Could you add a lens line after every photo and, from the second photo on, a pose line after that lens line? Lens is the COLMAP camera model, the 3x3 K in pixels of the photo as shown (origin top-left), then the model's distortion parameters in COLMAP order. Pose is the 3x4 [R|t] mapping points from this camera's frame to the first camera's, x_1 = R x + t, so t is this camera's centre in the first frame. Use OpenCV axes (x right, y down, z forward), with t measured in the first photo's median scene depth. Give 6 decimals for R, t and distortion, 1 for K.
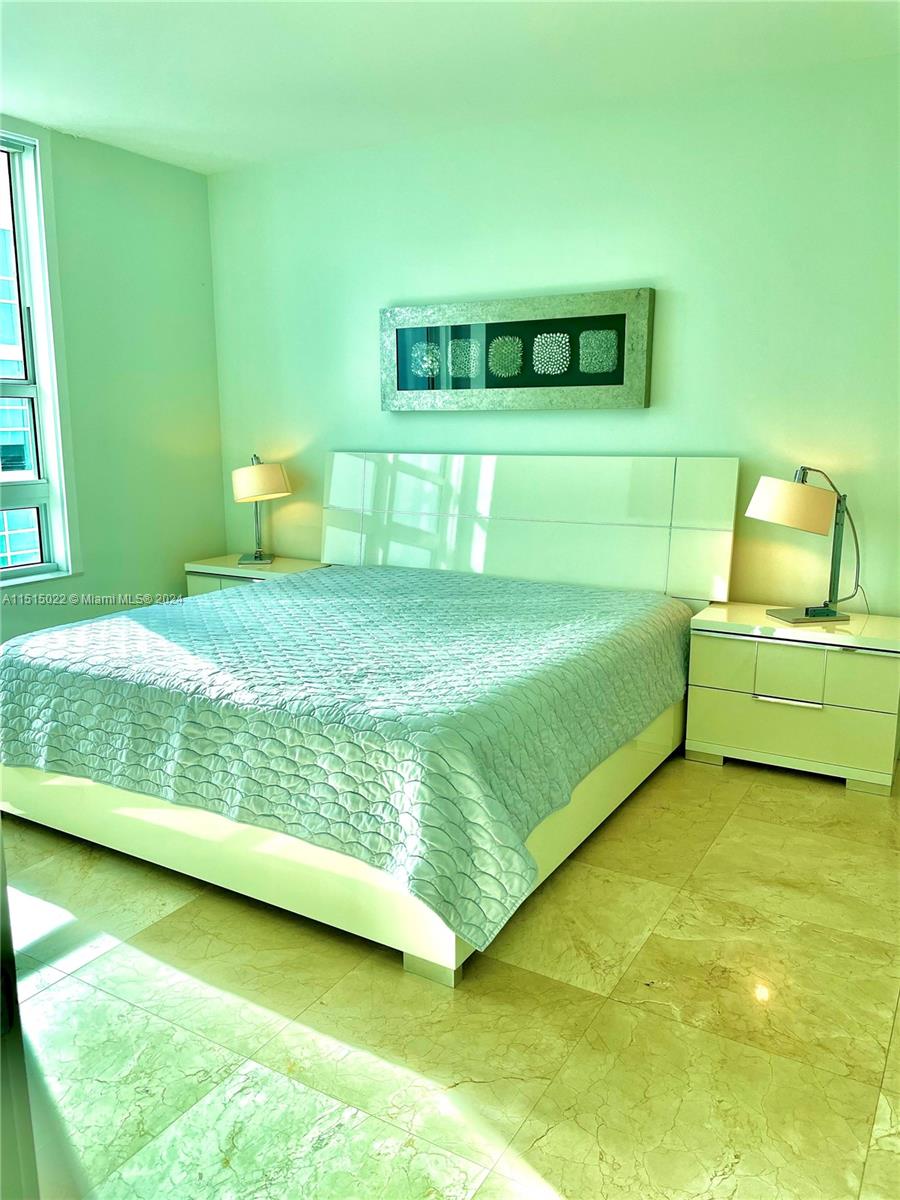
lens RADIAL K [[935.9, 0, 447.6], [0, 935.9, 593.5], [0, 0, 1]] dist [0.095333, -0.124324]
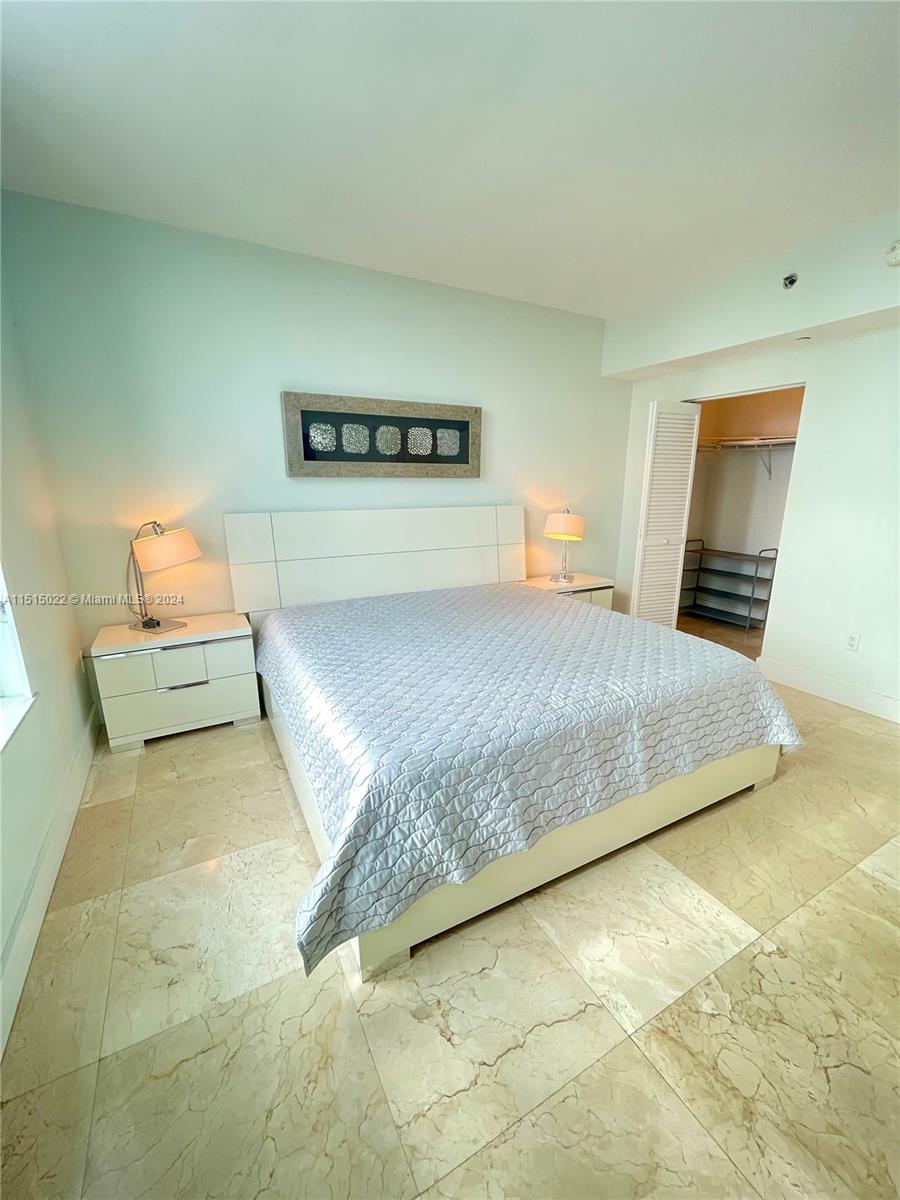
lens RADIAL K [[489.0, 0, 453.5], [0, 489.0, 606.4], [0, 0, 1]] dist [-0.004311, 0.000884]
pose [[0.494308, -0.210920, 0.843310, -0.605862], [0.158246, 0.975741, 0.151286, -0.106571], [-0.854762, 0.058669, 0.515694, 0.573993]]
